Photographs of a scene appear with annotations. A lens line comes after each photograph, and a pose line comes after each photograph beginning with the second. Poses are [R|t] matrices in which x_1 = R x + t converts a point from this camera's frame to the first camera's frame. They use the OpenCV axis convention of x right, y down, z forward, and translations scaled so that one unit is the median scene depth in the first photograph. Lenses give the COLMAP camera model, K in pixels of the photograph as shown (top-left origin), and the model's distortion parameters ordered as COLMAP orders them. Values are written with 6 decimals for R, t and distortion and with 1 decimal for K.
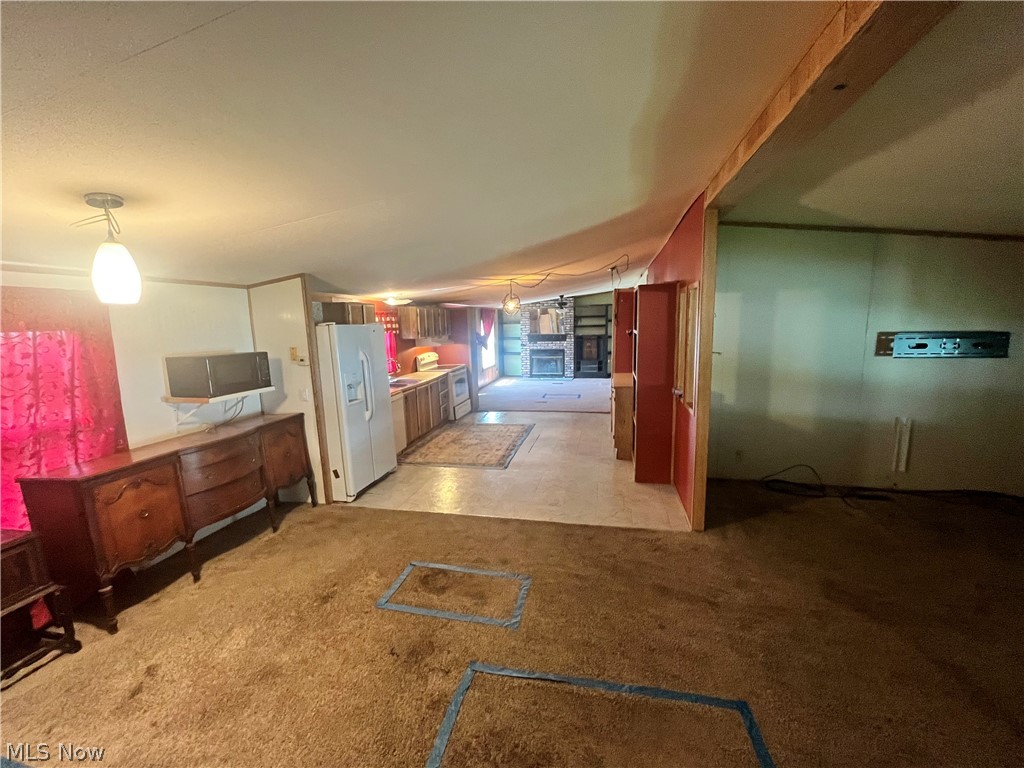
lens RADIAL K [[415.2, 0, 512.2], [0, 415.2, 385.7], [0, 0, 1]] dist [0.005293, 0.000656]
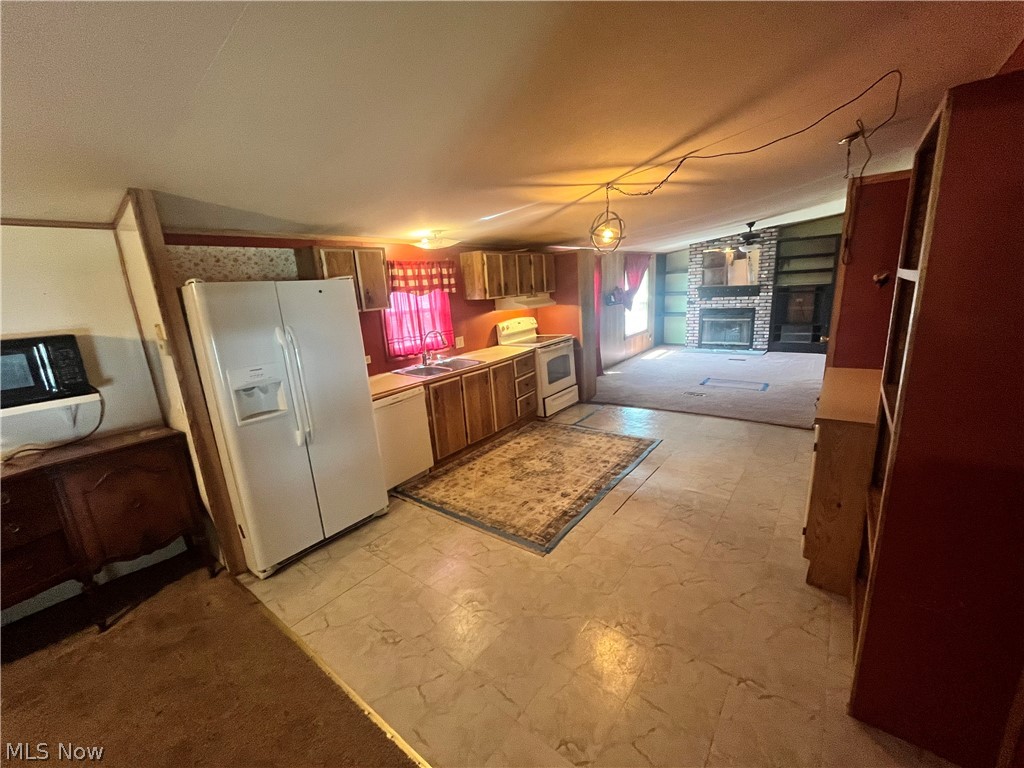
lens RADIAL K [[415.2, 0, 515.6], [0, 415.2, 385.1], [0, 0, 1]] dist [0.005293, 0.000656]
pose [[0.908097, 0.070870, -0.412719, 0.100751], [-0.027687, 0.993580, 0.109694, -0.044877], [0.417843, -0.088186, 0.904229, 0.357273]]
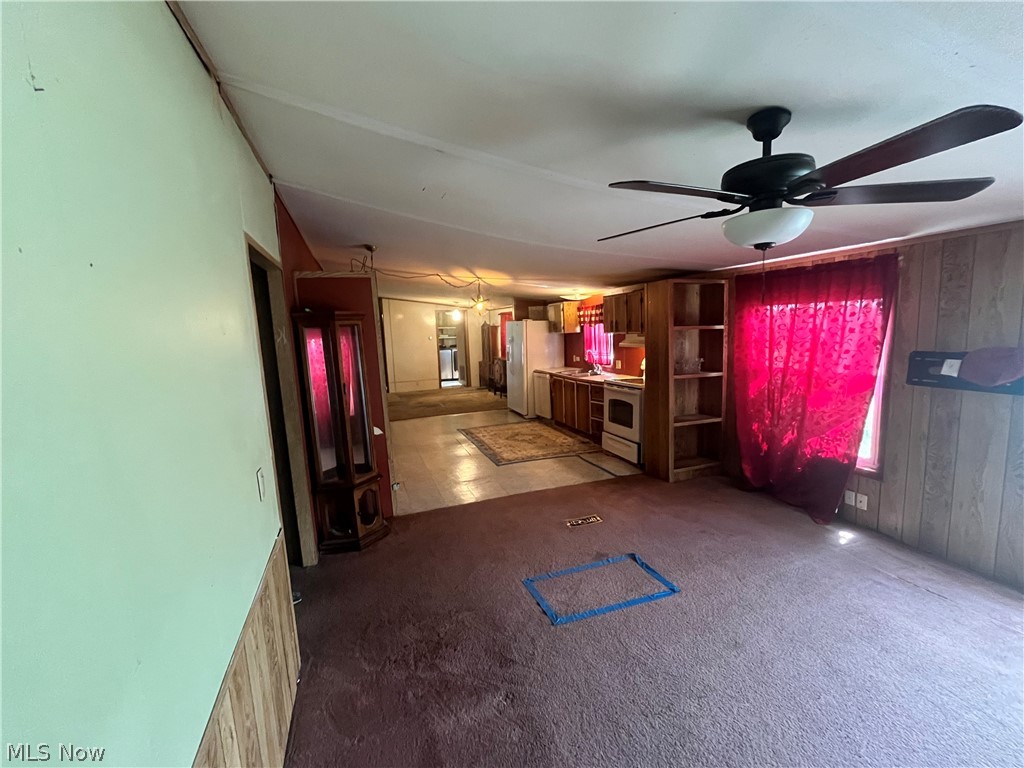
lens RADIAL K [[436.3, 0, 510.3], [0, 436.3, 386.7], [0, 0, 1]] dist [0.000868, 0.000185]
pose [[-0.842897, 0.141156, -0.519230, 0.388142], [-0.011674, 0.959952, 0.279921, -0.236240], [0.537948, 0.242006, -0.807493, 1.511003]]
